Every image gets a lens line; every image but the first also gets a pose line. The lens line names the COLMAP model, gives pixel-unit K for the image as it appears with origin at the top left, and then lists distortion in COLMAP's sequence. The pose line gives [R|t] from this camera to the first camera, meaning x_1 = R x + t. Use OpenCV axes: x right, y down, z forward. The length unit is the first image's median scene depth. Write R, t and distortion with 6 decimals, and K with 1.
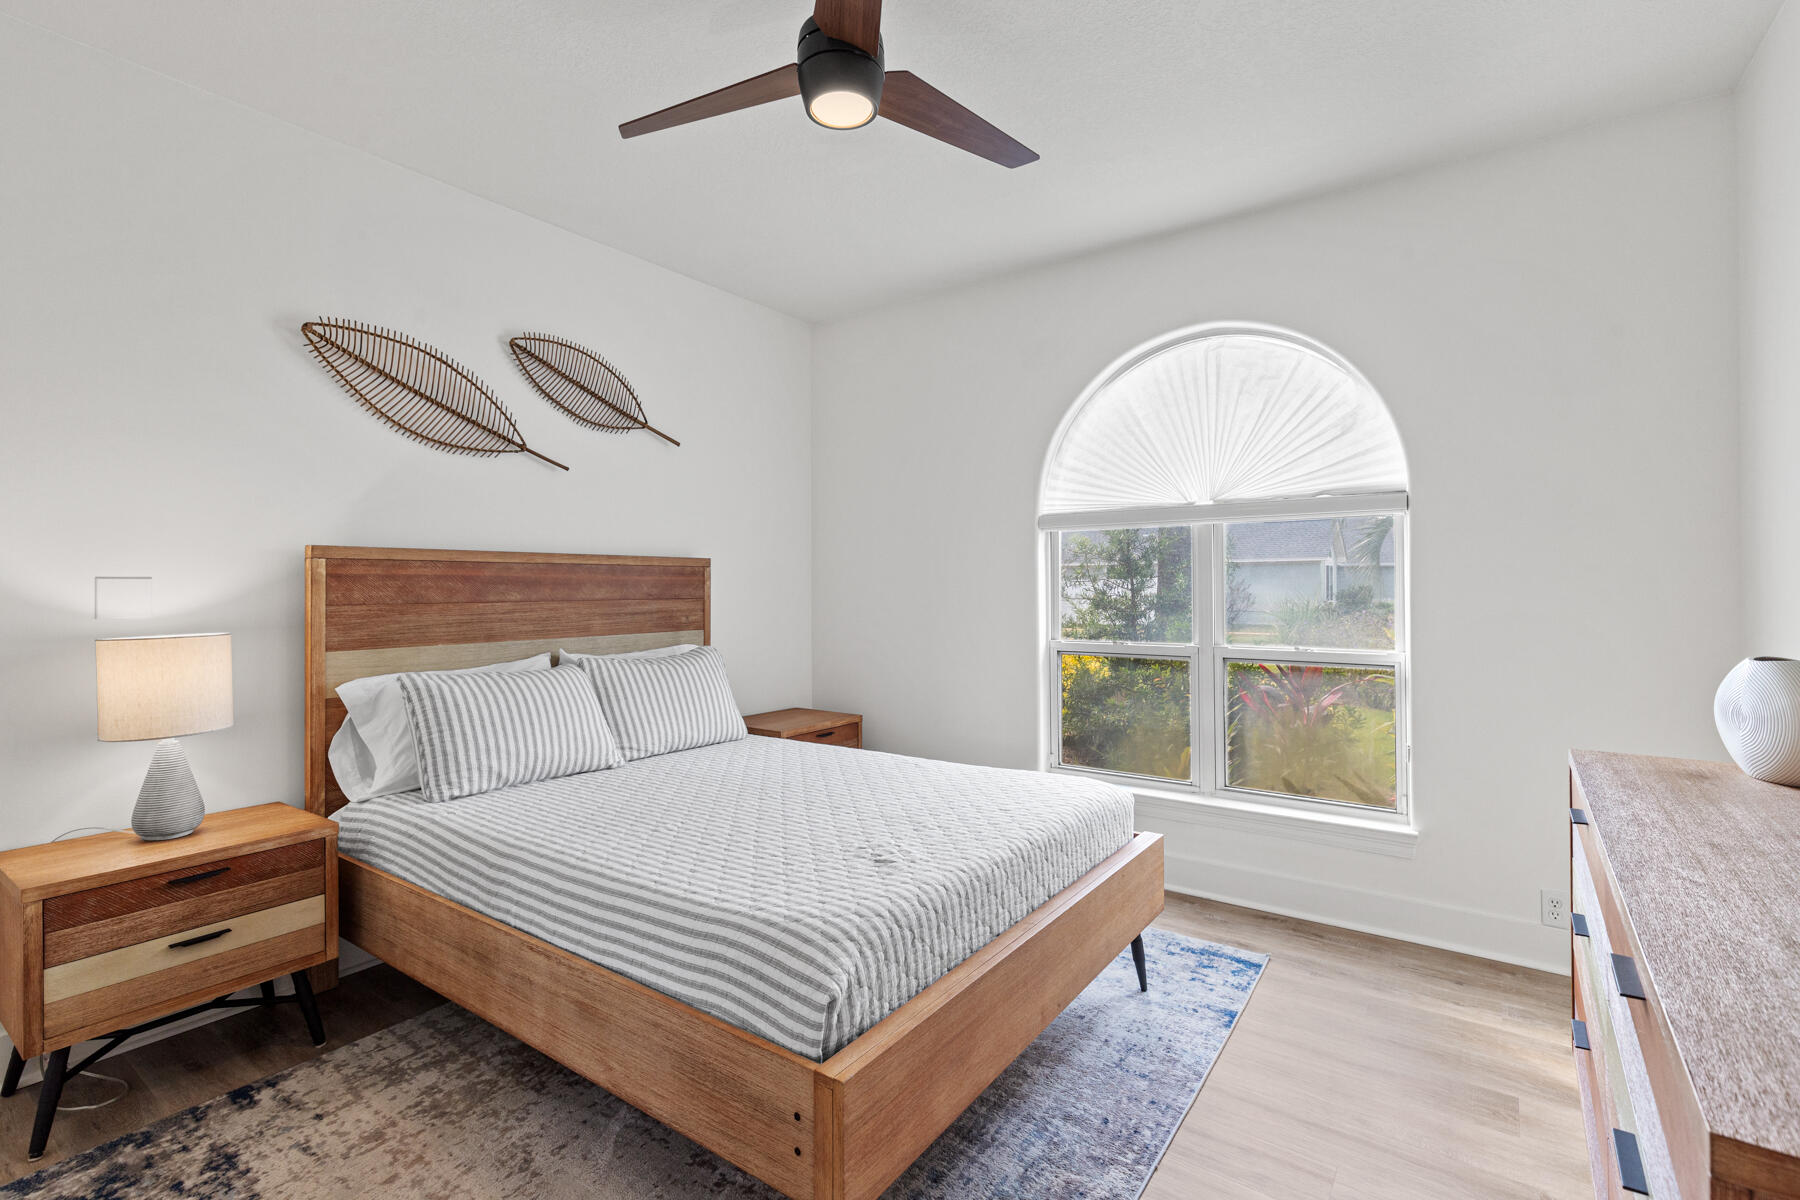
lens RADIAL K [[814.3, 0, 851.4], [0, 814.3, 604.1], [0, 0, 1]] dist [0.005274, 0.001214]
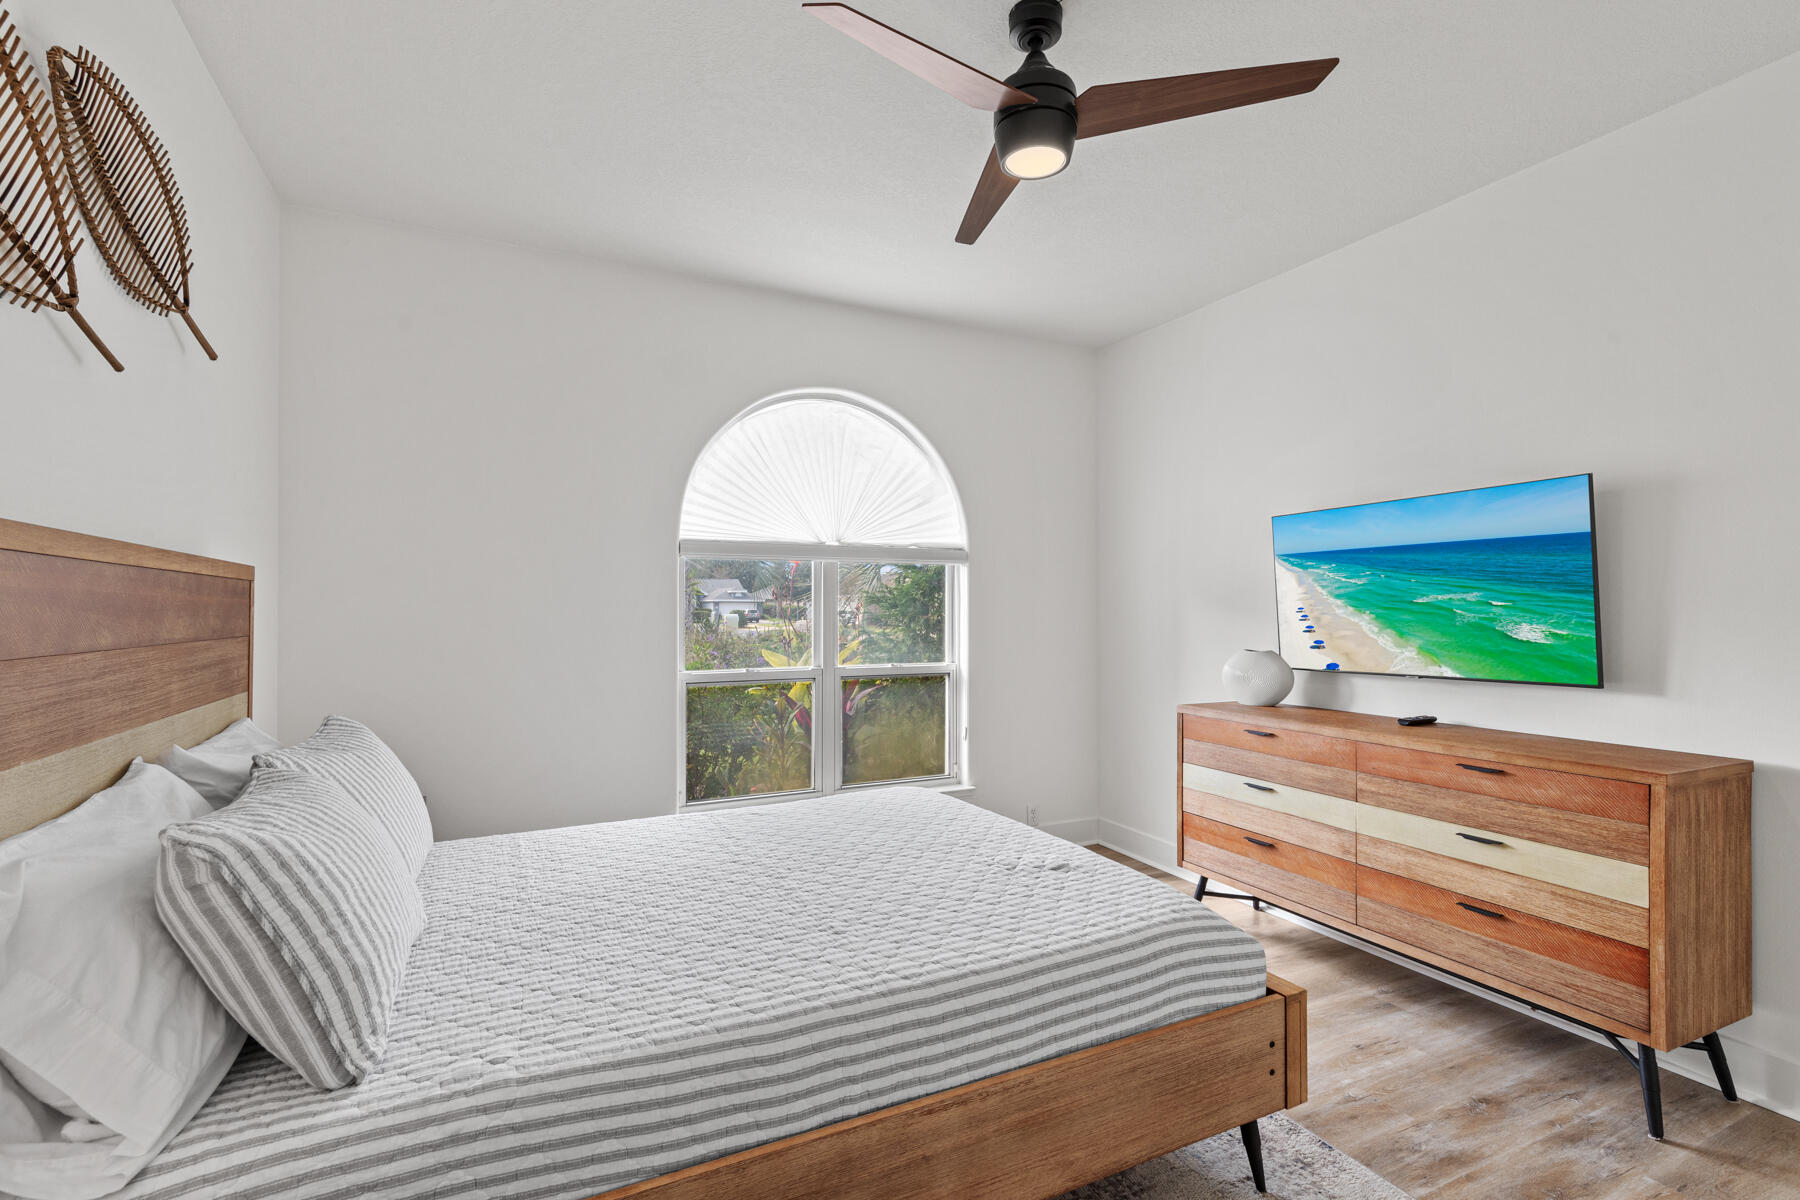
lens RADIAL K [[850.6, 0, 907.4], [0, 850.6, 631.1], [0, 0, 1]] dist [0.004787, -0.000952]
pose [[0.443568, -0.015111, 0.896114, -1.029574], [0.017358, 0.999815, 0.008268, -0.014956], [-0.896073, 0.011888, 0.443748, 0.642515]]
